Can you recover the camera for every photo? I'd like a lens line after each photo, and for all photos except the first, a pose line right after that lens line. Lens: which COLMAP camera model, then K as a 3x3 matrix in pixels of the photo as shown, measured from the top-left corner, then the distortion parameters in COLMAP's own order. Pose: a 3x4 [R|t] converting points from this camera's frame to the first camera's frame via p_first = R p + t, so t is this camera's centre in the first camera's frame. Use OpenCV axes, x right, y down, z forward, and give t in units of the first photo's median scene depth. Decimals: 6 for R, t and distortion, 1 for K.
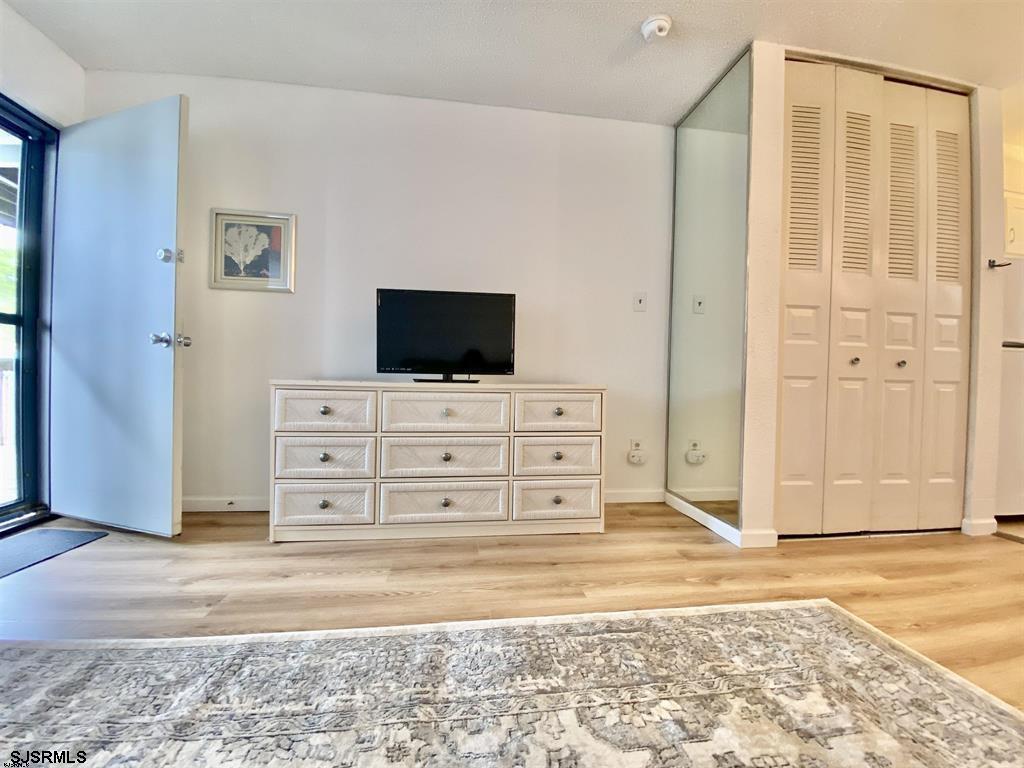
lens RADIAL K [[416.0, 0, 515.4], [0, 416.0, 383.7], [0, 0, 1]] dist [0.018387, -0.019221]
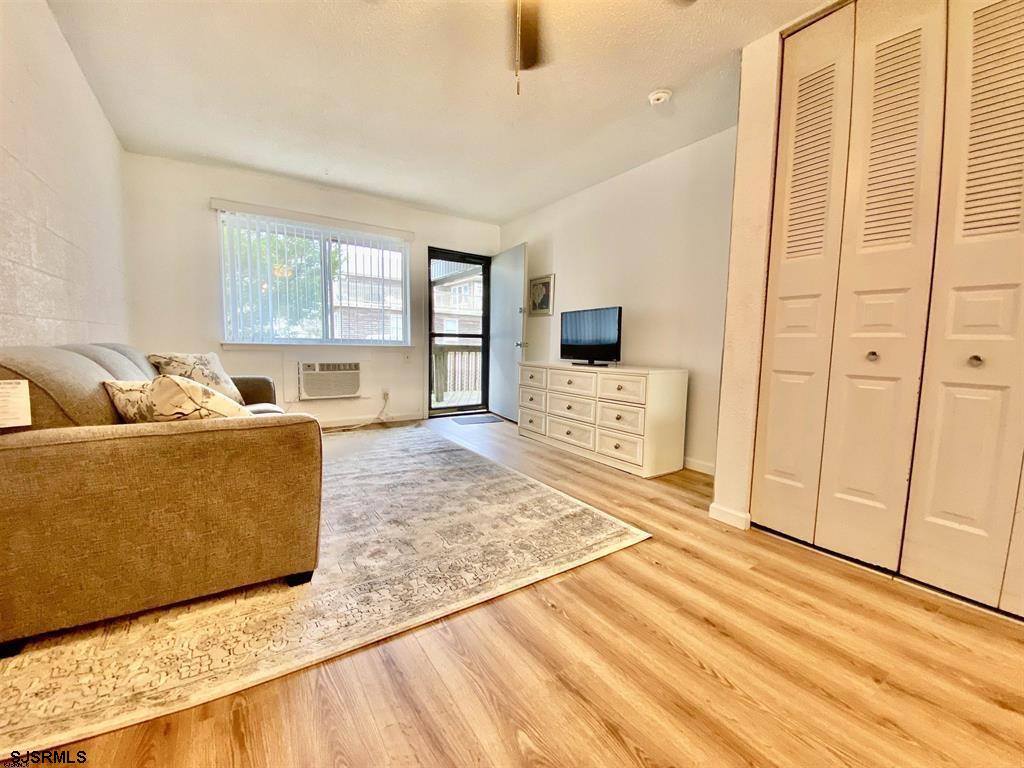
lens RADIAL K [[413.9, 0, 514.2], [0, 413.9, 383.7], [0, 0, 1]] dist [0.025656, -0.021838]
pose [[0.434867, 0.074678, -0.897393, 1.384677], [-0.022105, 0.997140, 0.072267, -0.048593], [0.900223, -0.011590, 0.435274, 0.016668]]
